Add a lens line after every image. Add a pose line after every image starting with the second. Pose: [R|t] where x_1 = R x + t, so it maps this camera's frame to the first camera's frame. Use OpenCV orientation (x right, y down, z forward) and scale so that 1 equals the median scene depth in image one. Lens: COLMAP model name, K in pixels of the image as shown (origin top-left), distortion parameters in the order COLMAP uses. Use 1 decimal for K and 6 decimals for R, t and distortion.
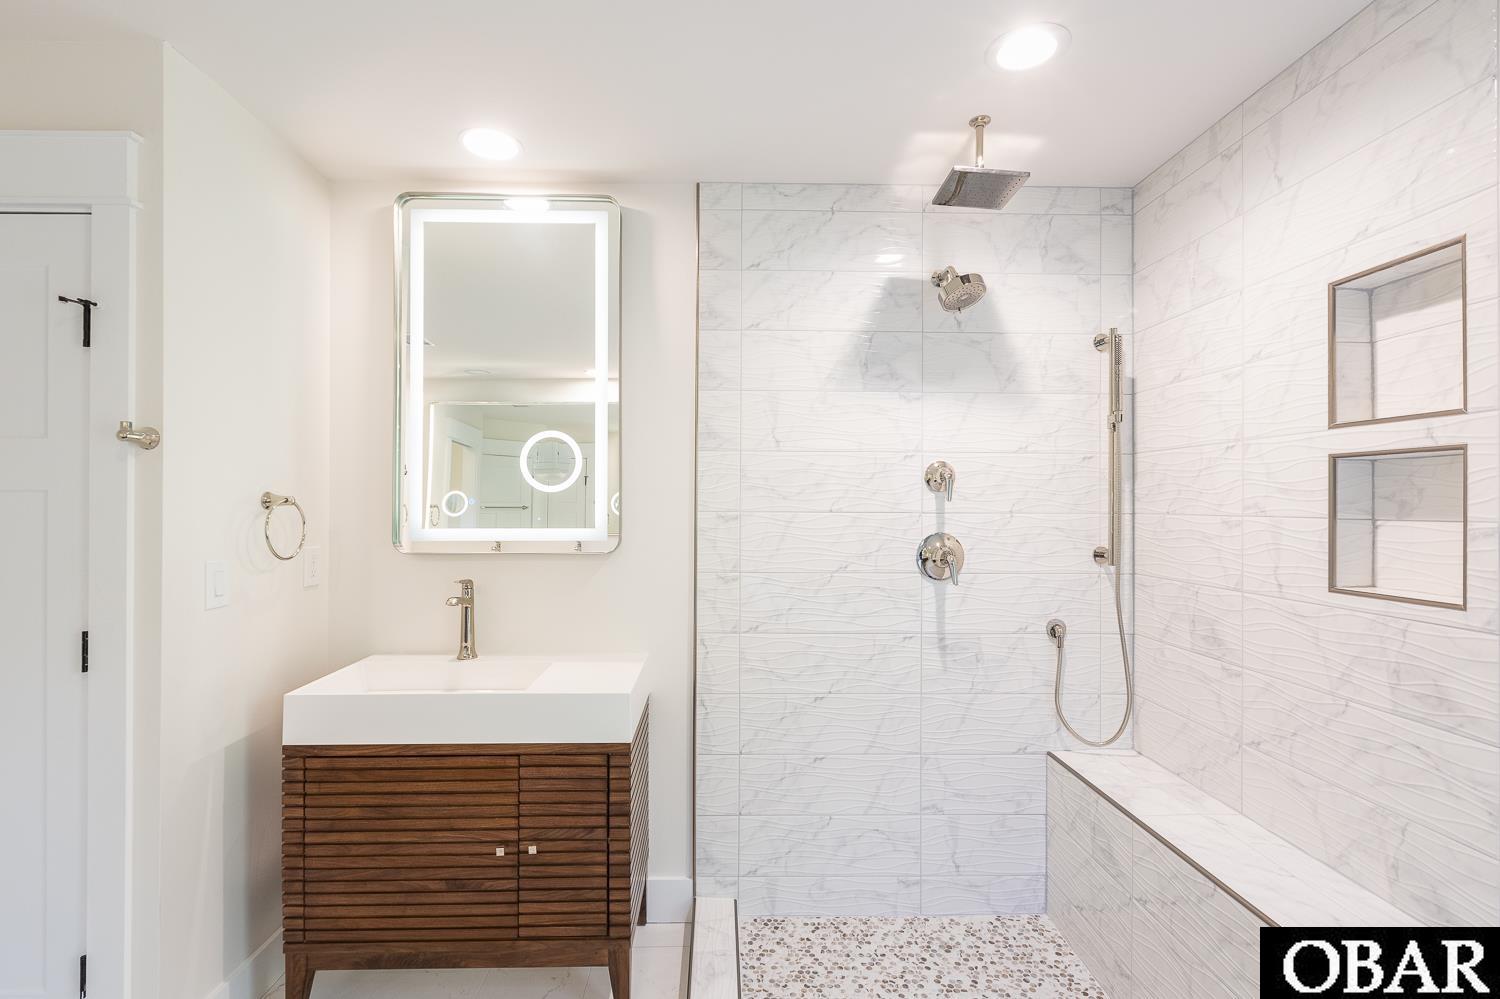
lens RADIAL K [[684.4, 0, 729.8], [0, 684.4, 500.8], [0, 0, 1]] dist [0.001064, 0.000157]
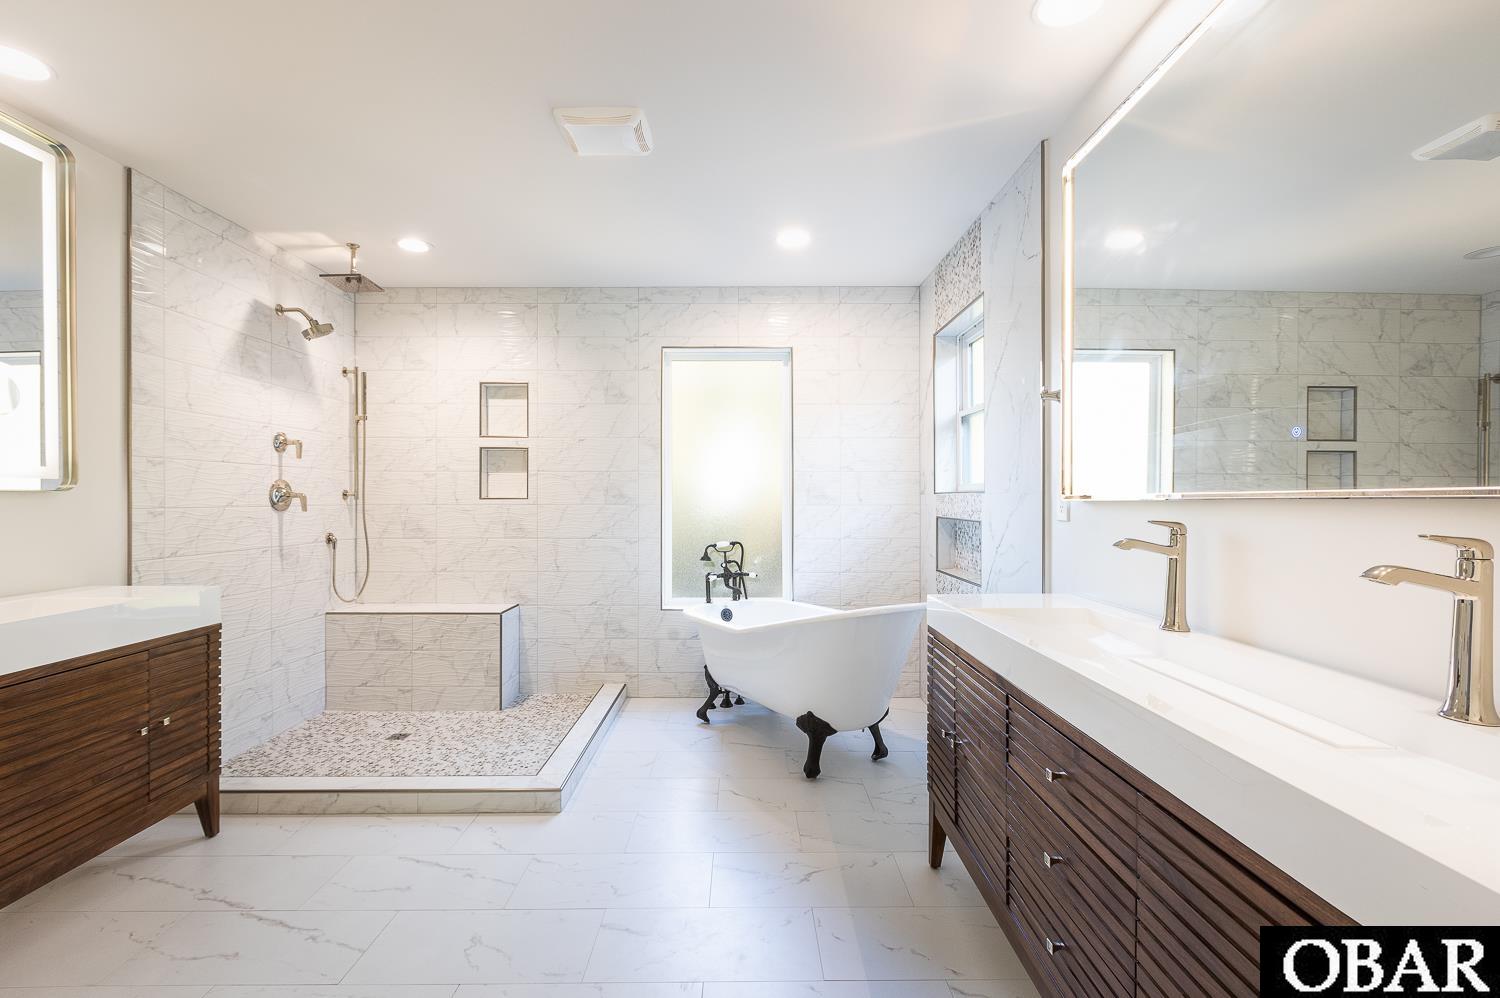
lens RADIAL K [[678.9, 0, 755.7], [0, 678.9, 496.2], [0, 0, 1]] dist [0.004772, 0.000218]
pose [[0.005369, -0.001520, 0.999984, -1.255310], [-0.003412, 0.999993, 0.001539, 0.082477], [-0.999980, -0.003421, 0.005364, -0.054092]]
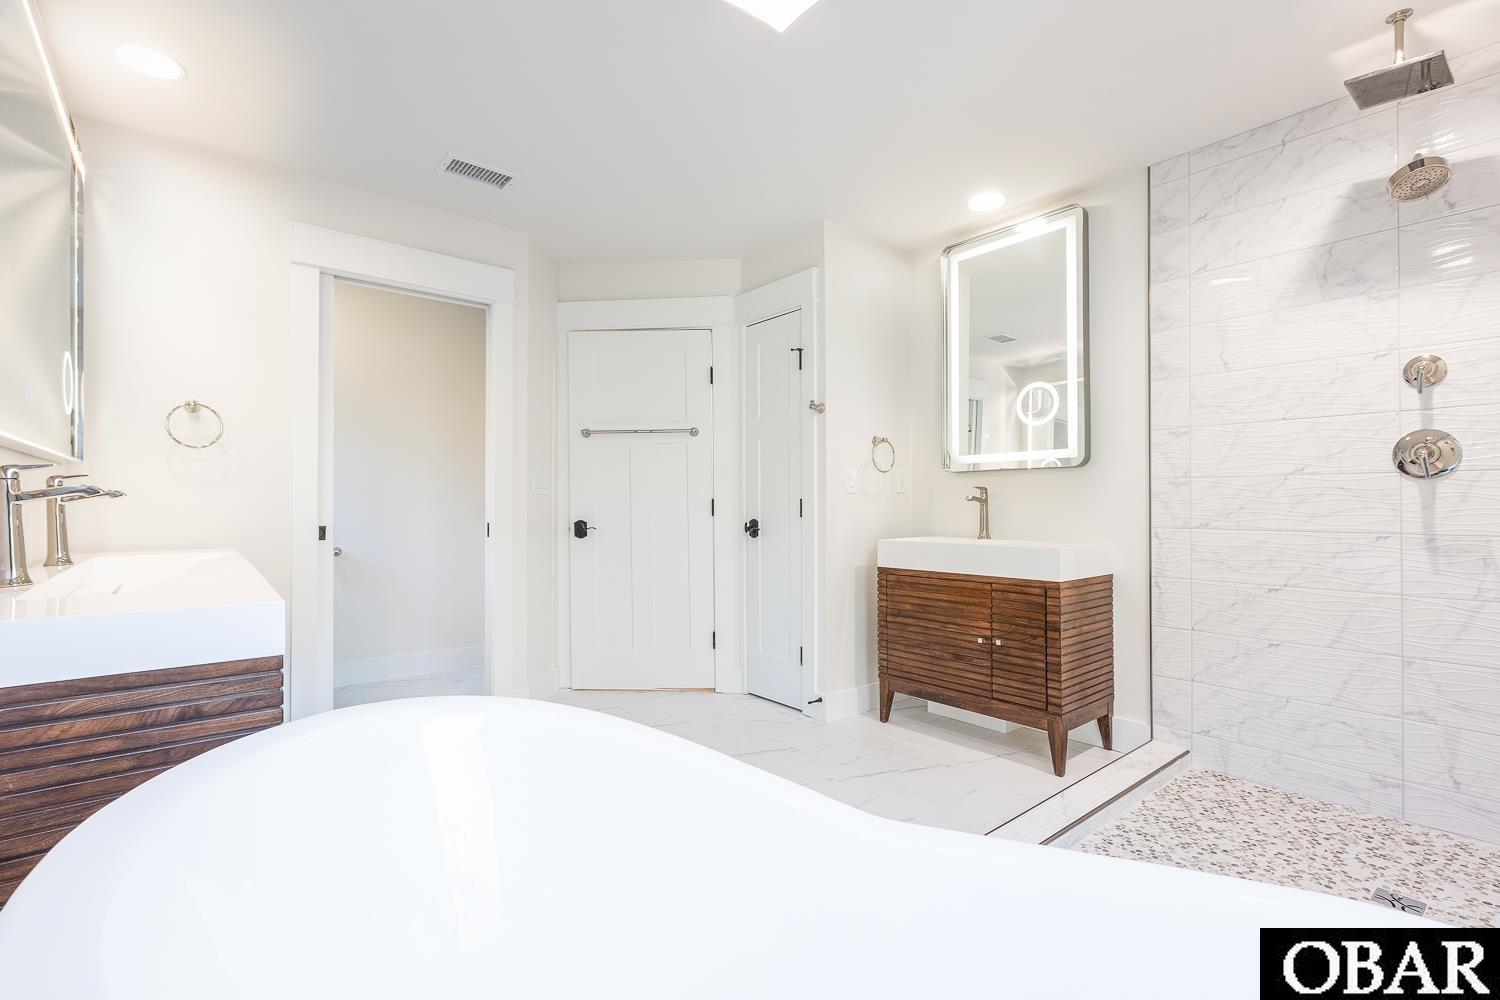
lens RADIAL K [[678.9, 0, 755.7], [0, 678.9, 497.2], [0, 0, 1]] dist [0.004772, 0.000218]
pose [[0.627085, -0.014038, -0.778824, 0.490898], [0.006986, 0.999899, -0.012398, 0.156469], [0.778920, 0.002334, 0.627120, -0.354953]]
